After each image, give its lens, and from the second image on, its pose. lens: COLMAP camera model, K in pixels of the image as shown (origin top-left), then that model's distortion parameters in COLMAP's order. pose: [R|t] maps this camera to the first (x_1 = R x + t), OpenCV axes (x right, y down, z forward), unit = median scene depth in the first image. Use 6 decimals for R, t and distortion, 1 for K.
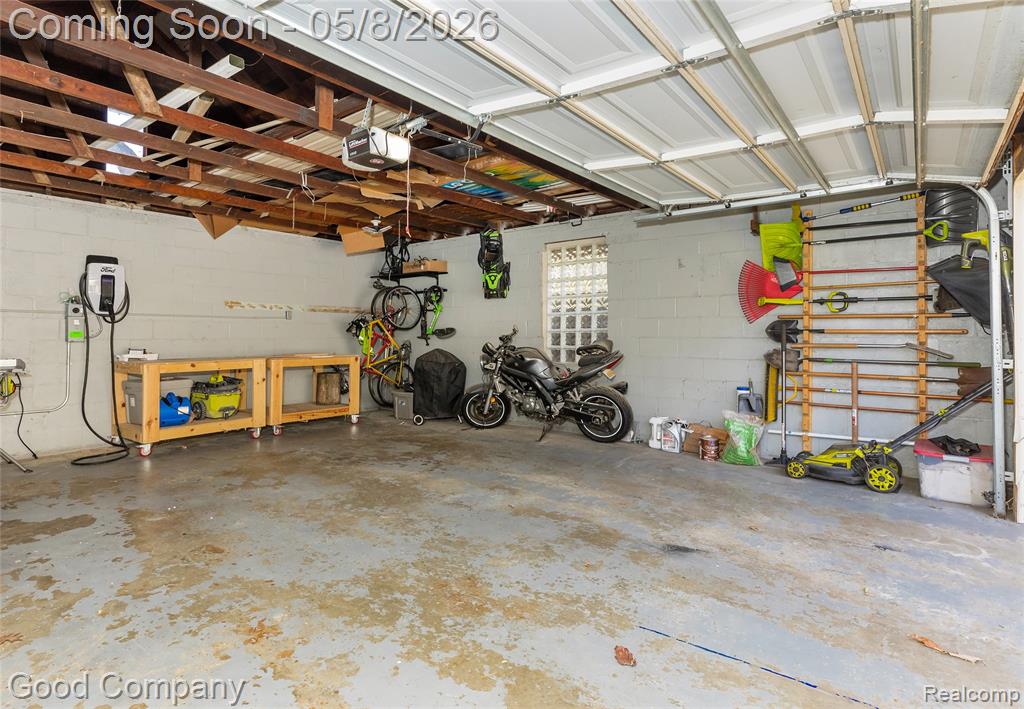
lens RADIAL K [[550.0, 0, 510.1], [0, 550.0, 347.3], [0, 0, 1]] dist [-0.000300, 0.000363]
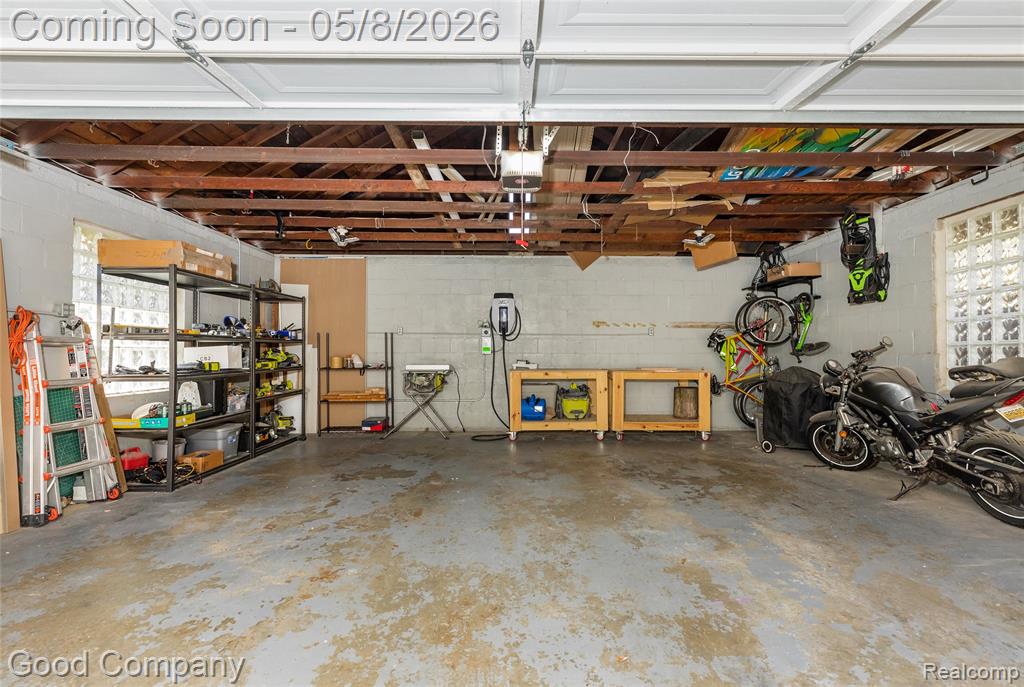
lens RADIAL K [[508.0, 0, 512.2], [0, 508.0, 353.4], [0, 0, 1]] dist [-0.001399, -0.000932]
pose [[0.619738, 0.006360, -0.784783, 0.270126], [-0.021404, 0.999732, -0.008801, -0.001808], [0.784517, 0.022252, 0.619708, 0.211685]]
